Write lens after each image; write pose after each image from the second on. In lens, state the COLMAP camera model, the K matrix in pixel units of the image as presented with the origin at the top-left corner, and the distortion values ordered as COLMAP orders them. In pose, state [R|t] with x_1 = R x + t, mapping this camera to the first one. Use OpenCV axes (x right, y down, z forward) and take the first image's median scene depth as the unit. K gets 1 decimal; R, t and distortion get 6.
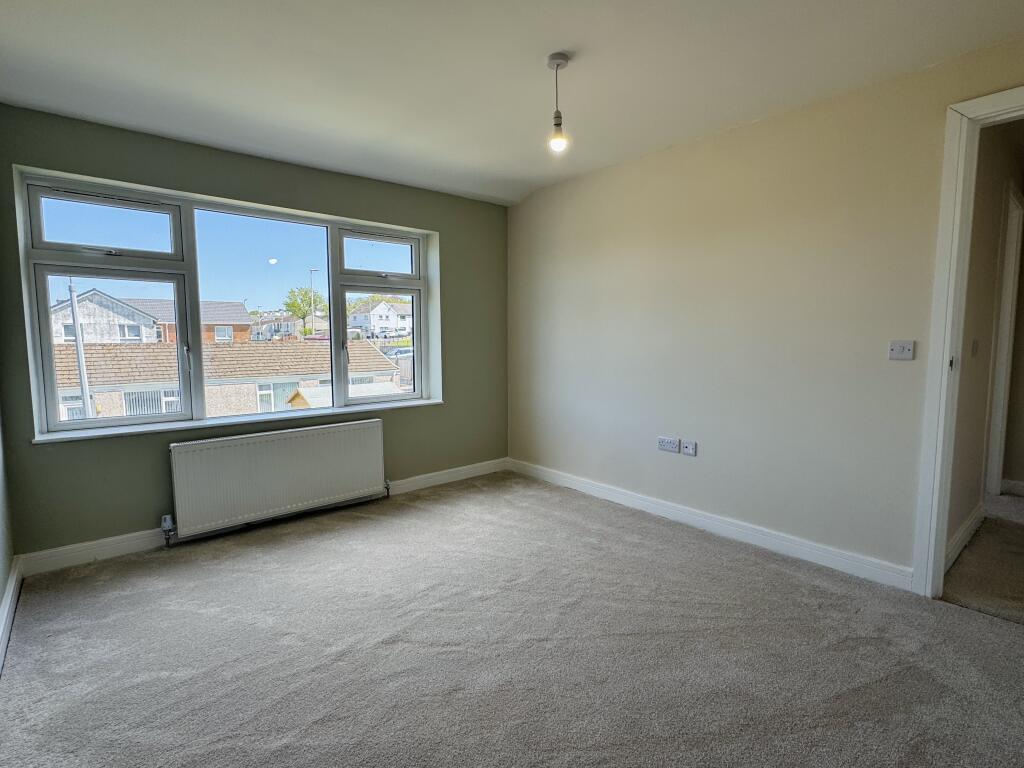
lens RADIAL K [[505.7, 0, 518.3], [0, 505.7, 383.9], [0, 0, 1]] dist [0.007356, -0.000011]
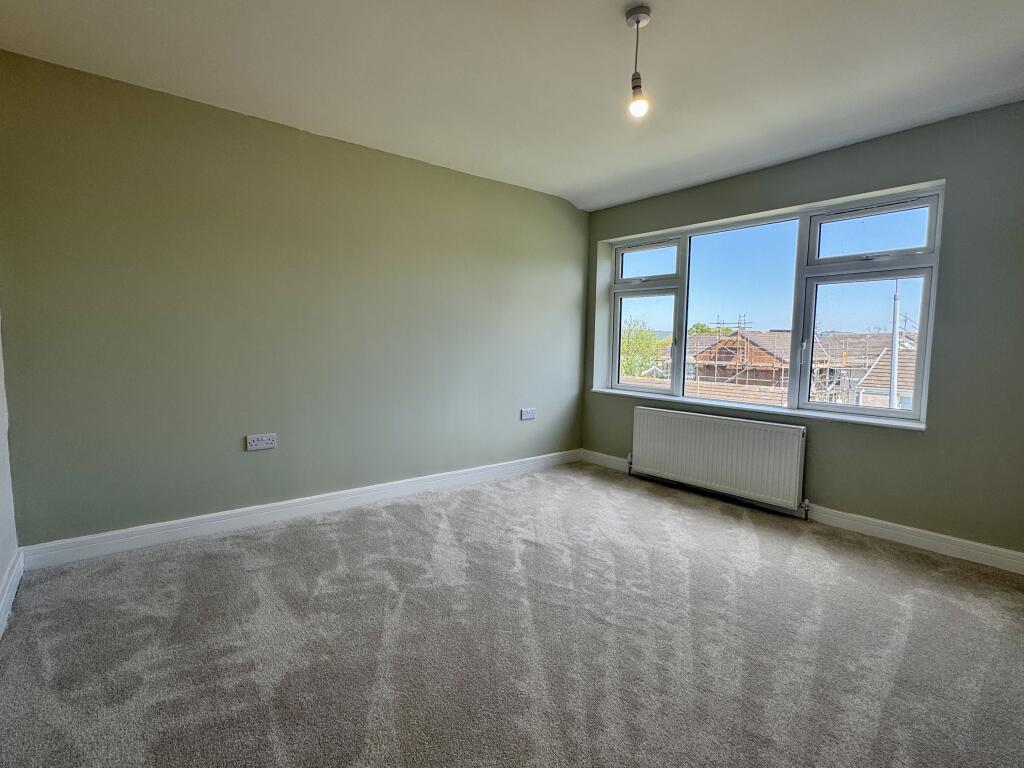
lens RADIAL K [[469.8, 0, 501.9], [0, 469.8, 387.9], [0, 0, 1]] dist [0.005924, -0.000064]
pose [[0.005175, 0.098849, -0.995089, 0.517181], [-0.117417, 0.988279, 0.097562, -0.015210], [0.993069, 0.116335, 0.016721, 0.454060]]
